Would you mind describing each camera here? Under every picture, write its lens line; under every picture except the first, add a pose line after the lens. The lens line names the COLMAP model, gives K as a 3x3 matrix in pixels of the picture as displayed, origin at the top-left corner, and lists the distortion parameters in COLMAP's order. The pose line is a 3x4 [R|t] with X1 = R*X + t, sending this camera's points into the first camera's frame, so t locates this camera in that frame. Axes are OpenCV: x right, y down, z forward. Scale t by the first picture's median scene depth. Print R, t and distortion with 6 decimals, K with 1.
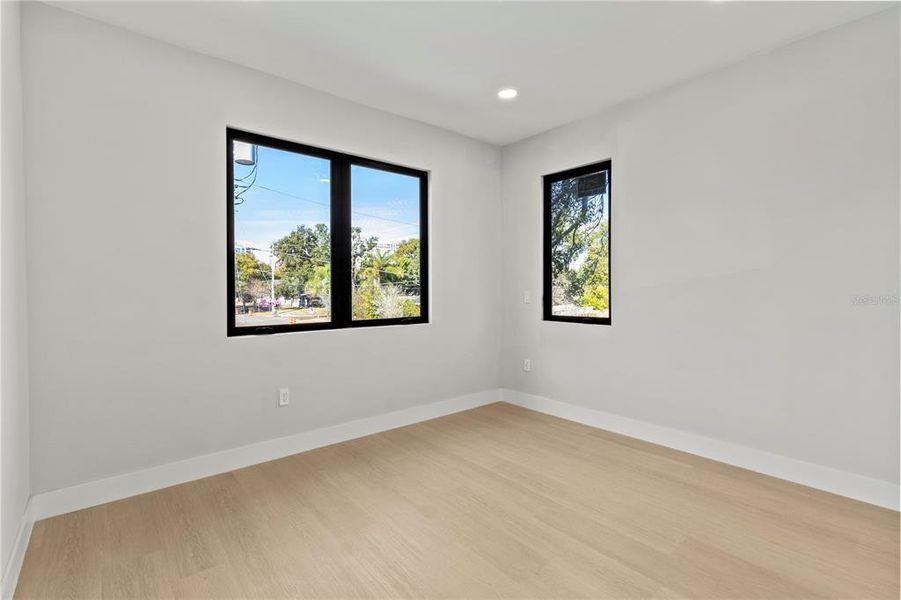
lens RADIAL K [[418.3, 0, 450.7], [0, 418.3, 296.6], [0, 0, 1]] dist [0.005229, 0.000249]
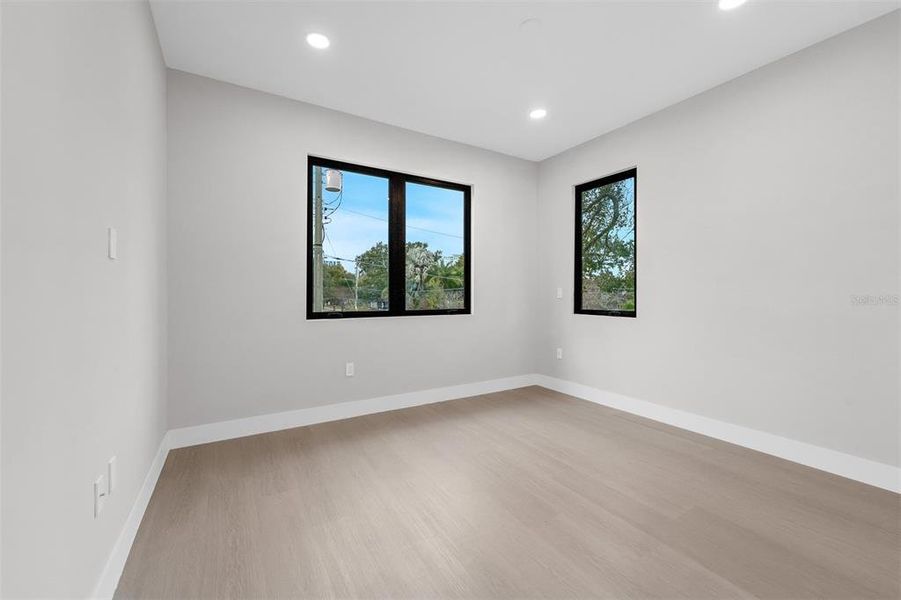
lens RADIAL K [[361.6, 0, 448.1], [0, 361.6, 297.2], [0, 0, 1]] dist [0.004002, 0.000595]
pose [[0.988013, 0.003128, -0.154340, 0.048075], [-0.004853, 0.999930, -0.010800, 0.030640], [0.154295, 0.011419, 0.987959, -0.014153]]
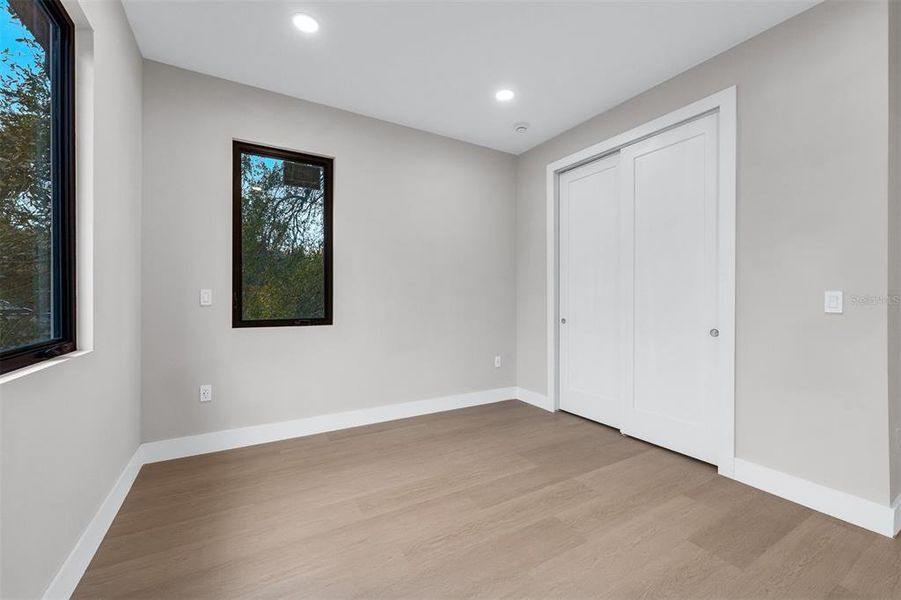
lens RADIAL K [[361.6, 0, 445.6], [0, 361.6, 299.6], [0, 0, 1]] dist [0.004002, 0.000595]
pose [[0.183171, -0.000240, 0.983081, -0.460445], [0.020809, 0.999777, -0.003633, 0.019798], [-0.982861, 0.021123, 0.183135, 0.636059]]
